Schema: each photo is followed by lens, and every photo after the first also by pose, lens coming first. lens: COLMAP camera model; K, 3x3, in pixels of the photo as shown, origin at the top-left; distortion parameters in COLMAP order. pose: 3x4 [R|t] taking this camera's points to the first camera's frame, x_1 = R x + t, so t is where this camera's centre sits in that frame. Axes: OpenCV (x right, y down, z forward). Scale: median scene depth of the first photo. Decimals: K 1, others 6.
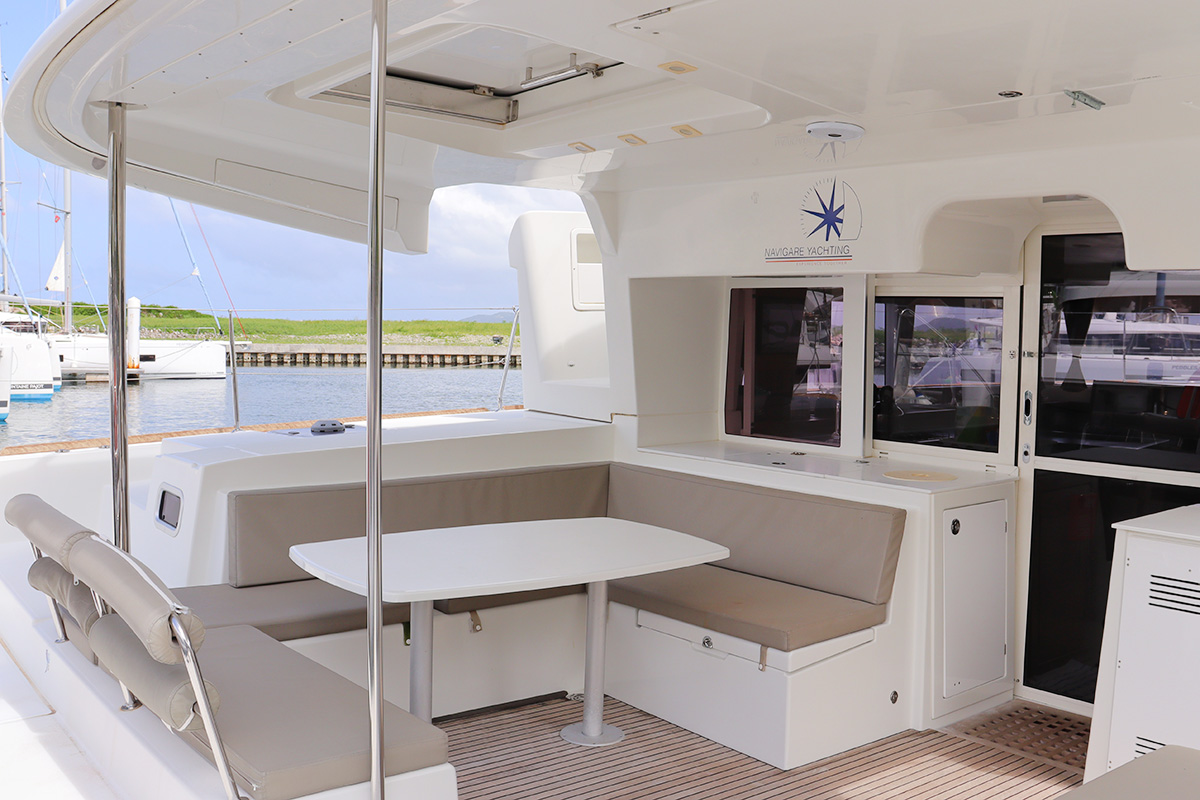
lens RADIAL K [[1210.1, 0, 600.0], [0, 1210.1, 400.0], [0, 0, 1]] dist [-0.199597, 0.209632]
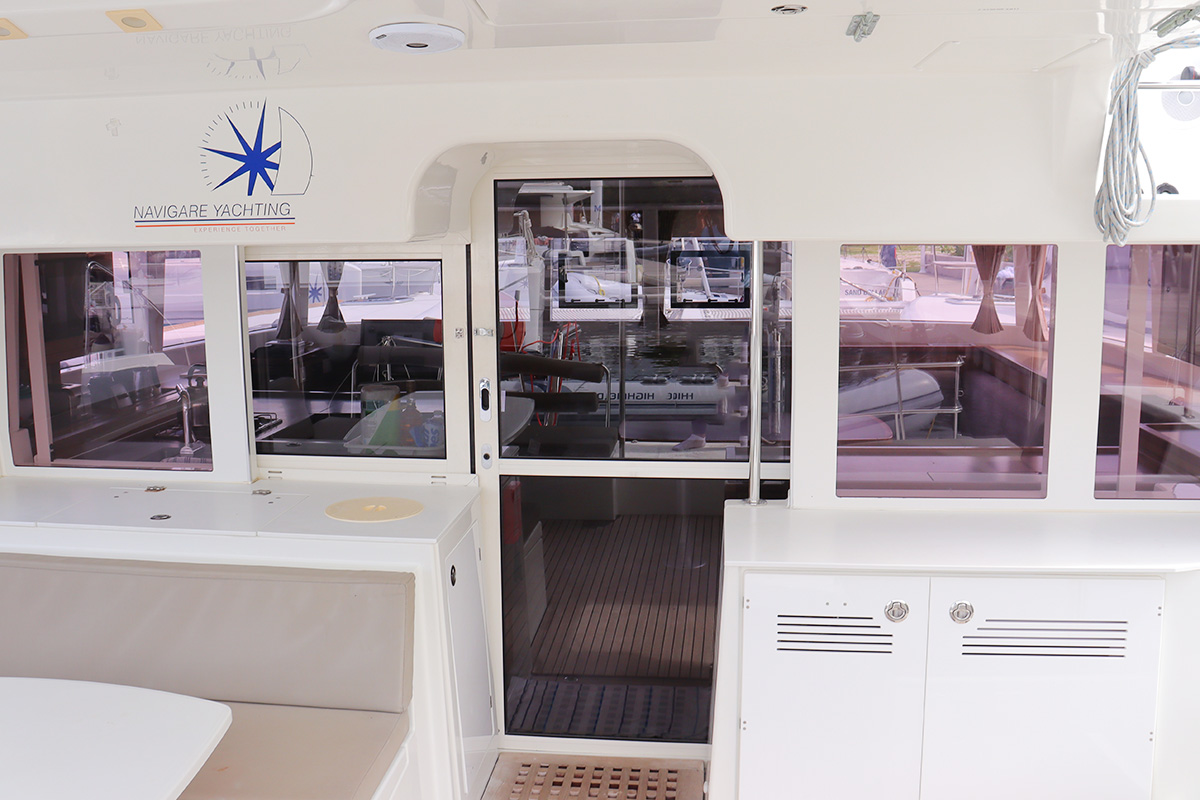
lens RADIAL K [[1210.1, 0, 600.0], [0, 1210.1, 400.0], [0, 0, 1]] dist [-0.199597, 0.209632]
pose [[0.717457, -0.124322, 0.685420, -0.137280], [0.064919, 0.991596, 0.111903, -0.079969], [-0.693572, -0.035789, 0.719498, 0.378547]]
